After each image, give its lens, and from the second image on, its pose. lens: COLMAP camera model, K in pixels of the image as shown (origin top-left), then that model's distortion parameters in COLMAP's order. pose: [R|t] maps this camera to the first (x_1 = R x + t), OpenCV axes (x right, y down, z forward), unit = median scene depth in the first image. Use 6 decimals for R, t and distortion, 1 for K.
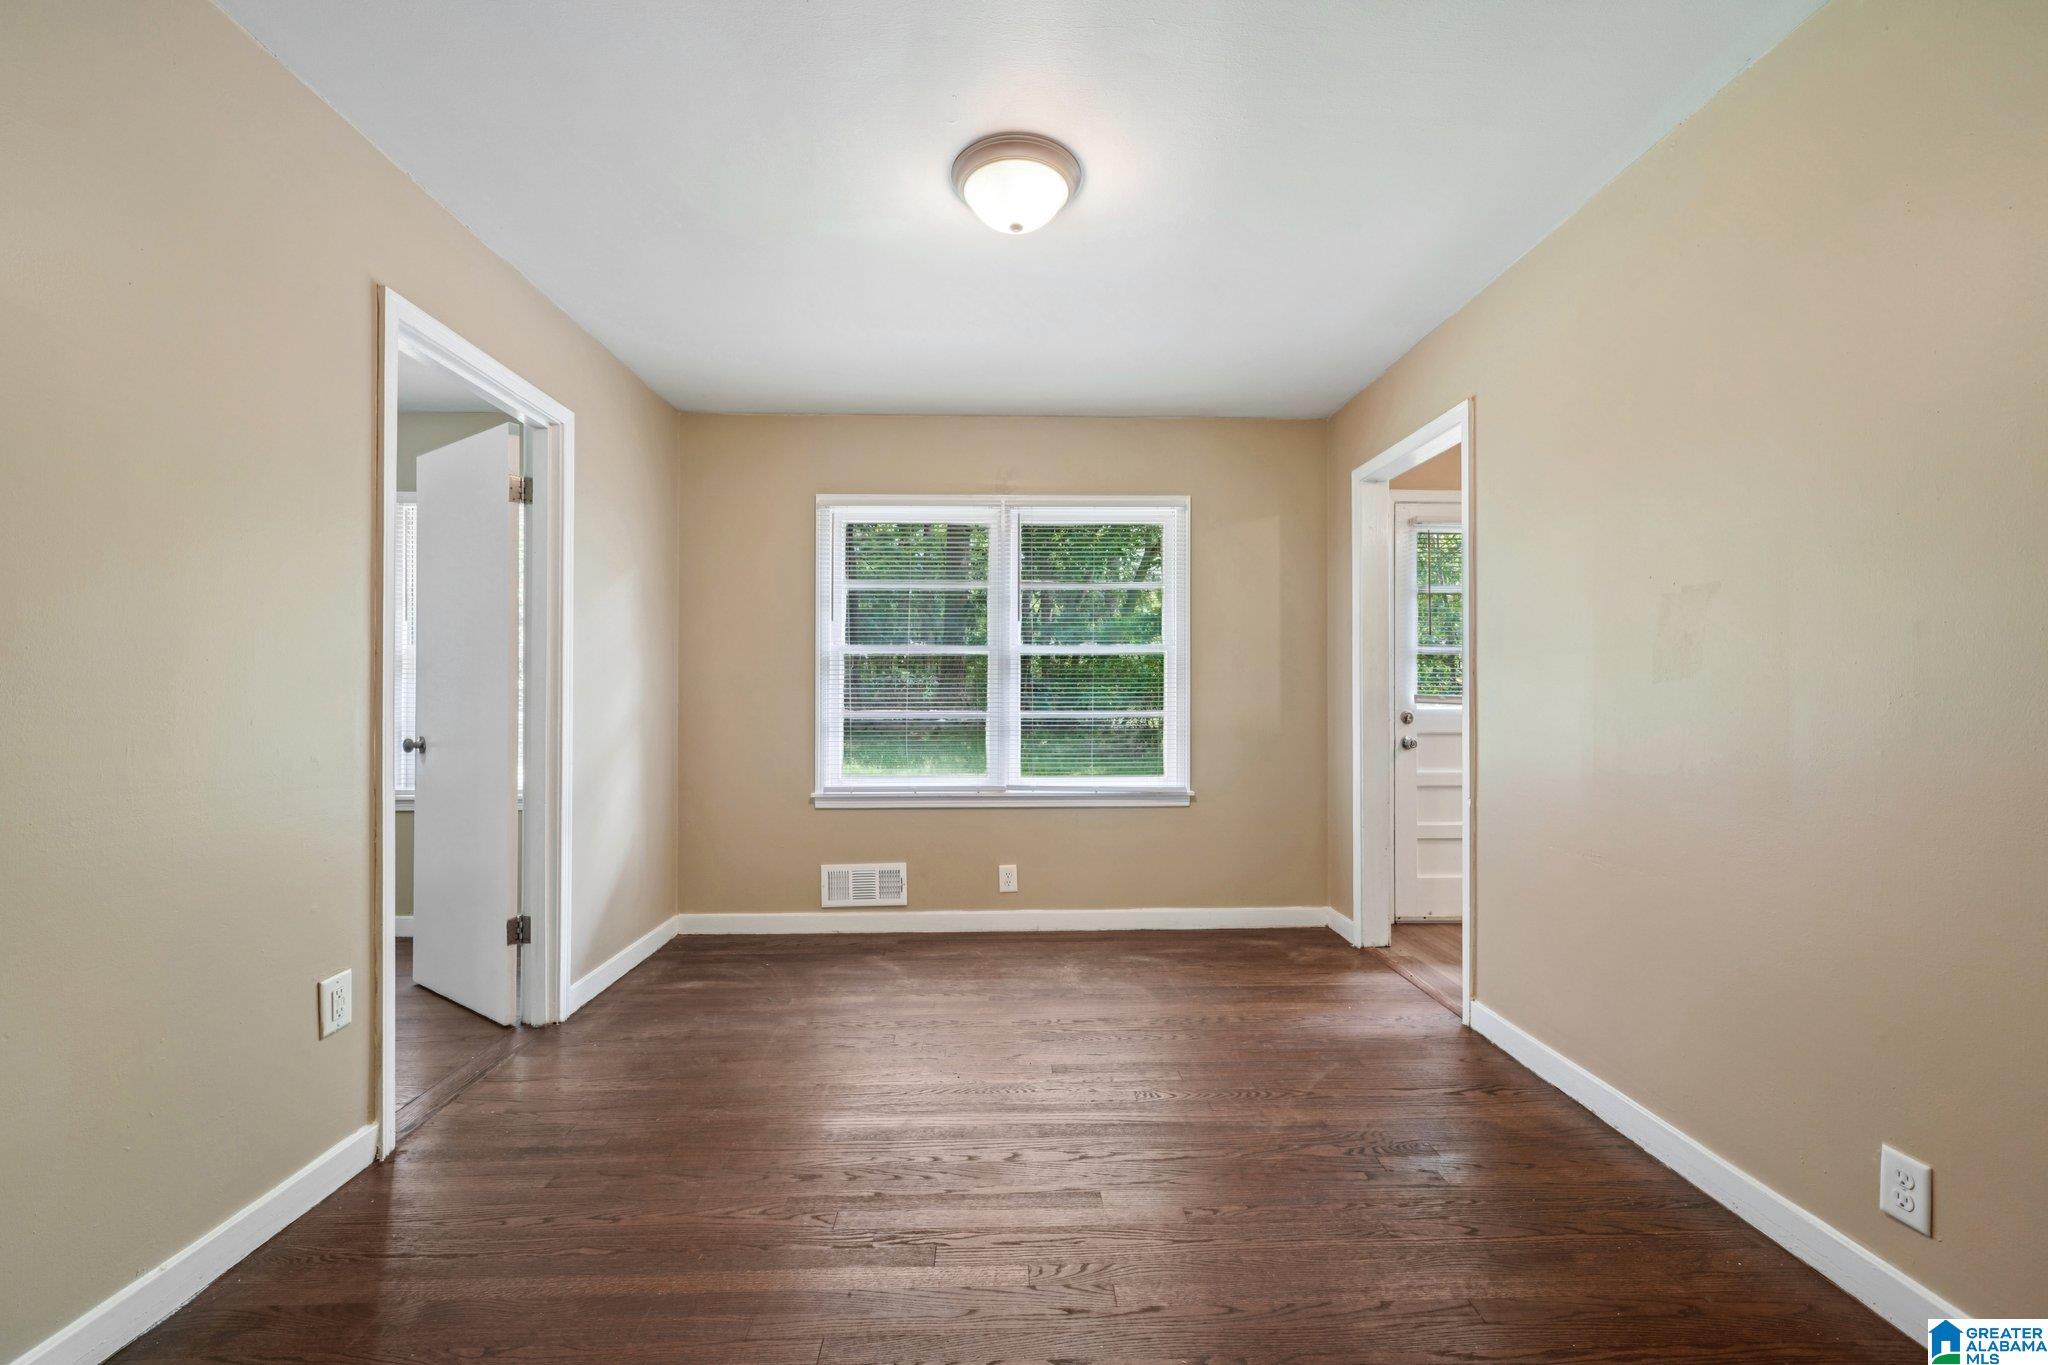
lens RADIAL K [[813.4, 0, 1019.3], [0, 813.4, 688.7], [0, 0, 1]] dist [-0.001048, -0.000440]
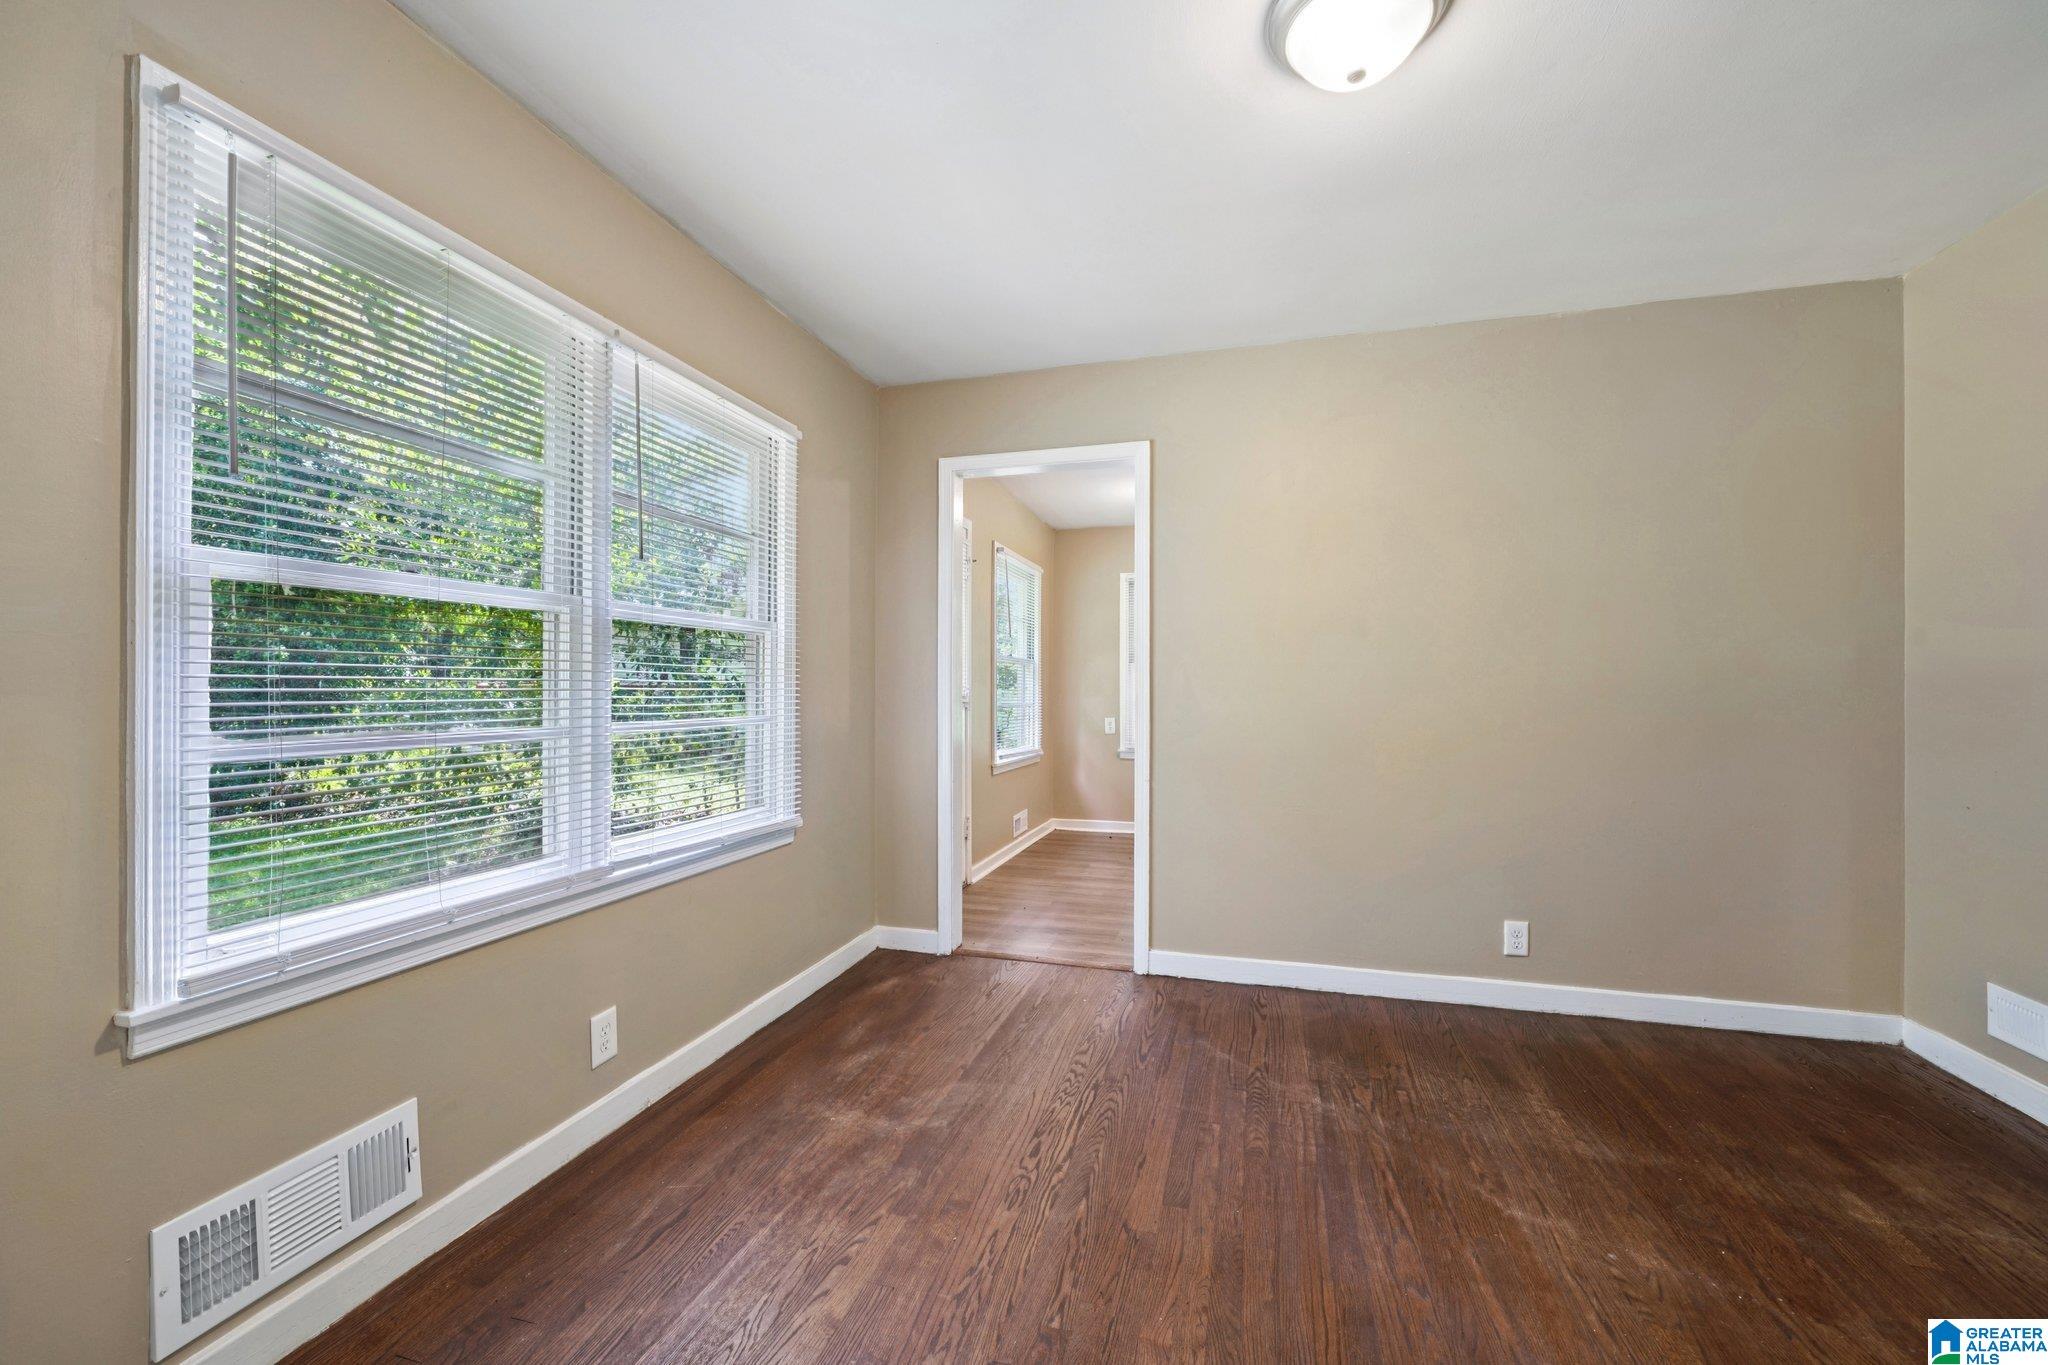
lens RADIAL K [[813.4, 0, 1022.3], [0, 813.4, 686.6], [0, 0, 1]] dist [-0.001048, -0.000440]
pose [[0.301359, 0.005096, 0.953497, -0.479476], [-0.005962, 0.999976, -0.003461, 0.003799], [-0.953492, -0.004642, 0.301382, 0.629029]]
